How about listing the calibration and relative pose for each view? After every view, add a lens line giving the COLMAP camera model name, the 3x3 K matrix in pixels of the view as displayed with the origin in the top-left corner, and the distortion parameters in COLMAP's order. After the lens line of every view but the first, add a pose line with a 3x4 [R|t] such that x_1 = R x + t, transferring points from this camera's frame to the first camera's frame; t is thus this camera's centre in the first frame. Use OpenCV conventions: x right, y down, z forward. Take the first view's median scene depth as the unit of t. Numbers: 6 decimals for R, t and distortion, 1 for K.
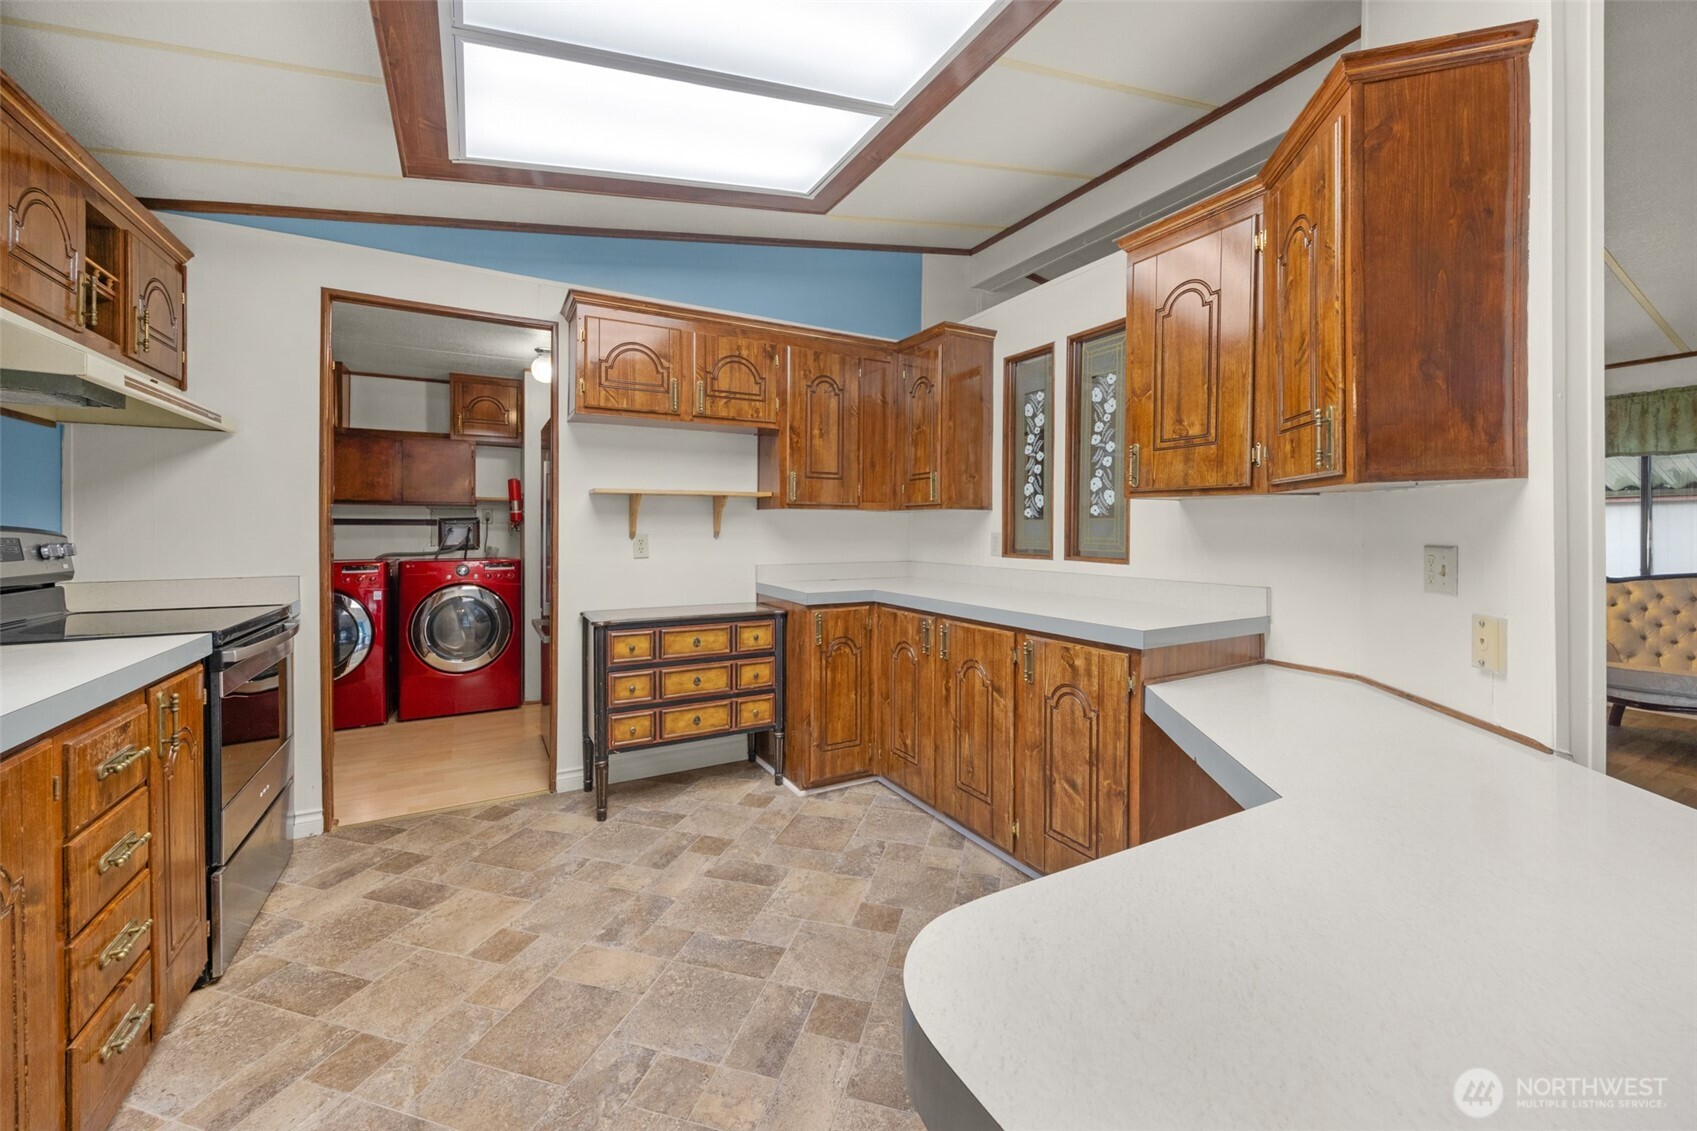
lens RADIAL K [[660.6, 0, 852.2], [0, 660.6, 532.4], [0, 0, 1]] dist [-0.000634, 0.000001]
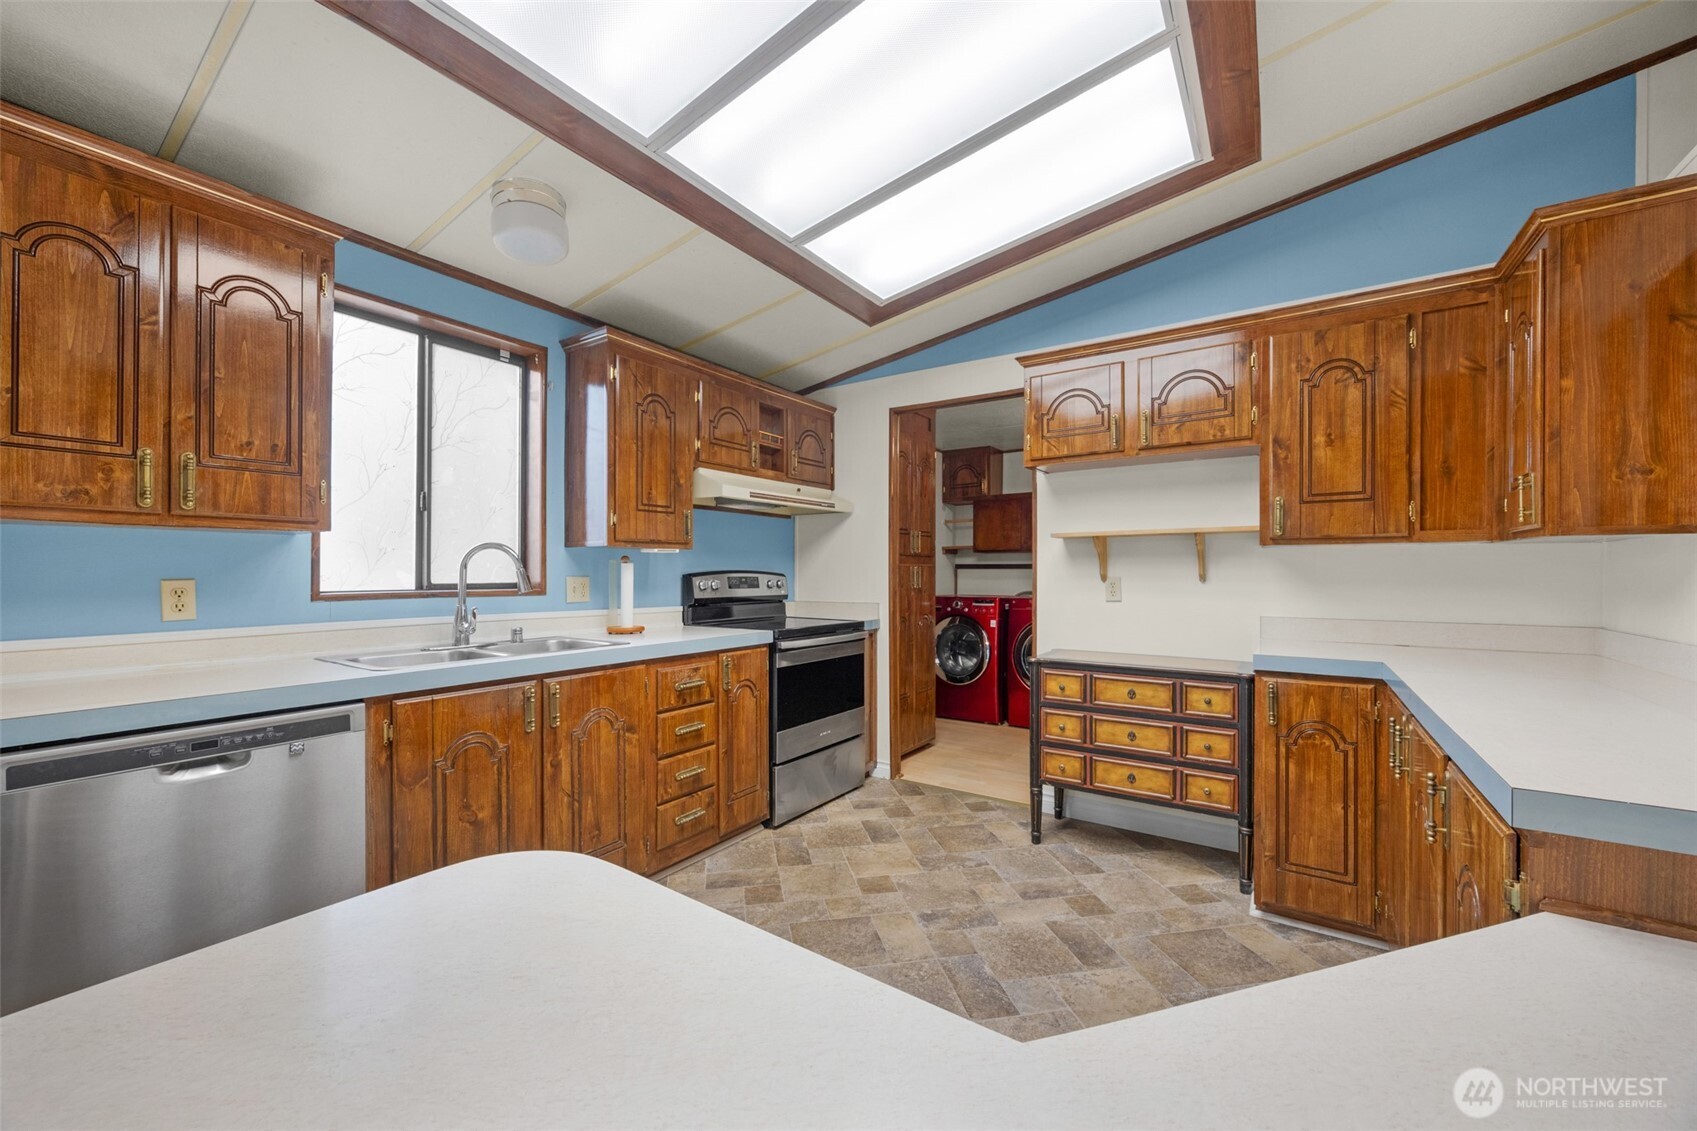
lens RADIAL K [[654.4, 0, 840.0], [0, 654.4, 568.5], [0, 0, 1]] dist [-0.001506, -0.000099]
pose [[0.440454, -0.006024, -0.897755, 0.396139], [-0.004286, 0.999952, -0.008813, 0.000376], [0.897765, 0.007730, 0.440407, 0.220226]]
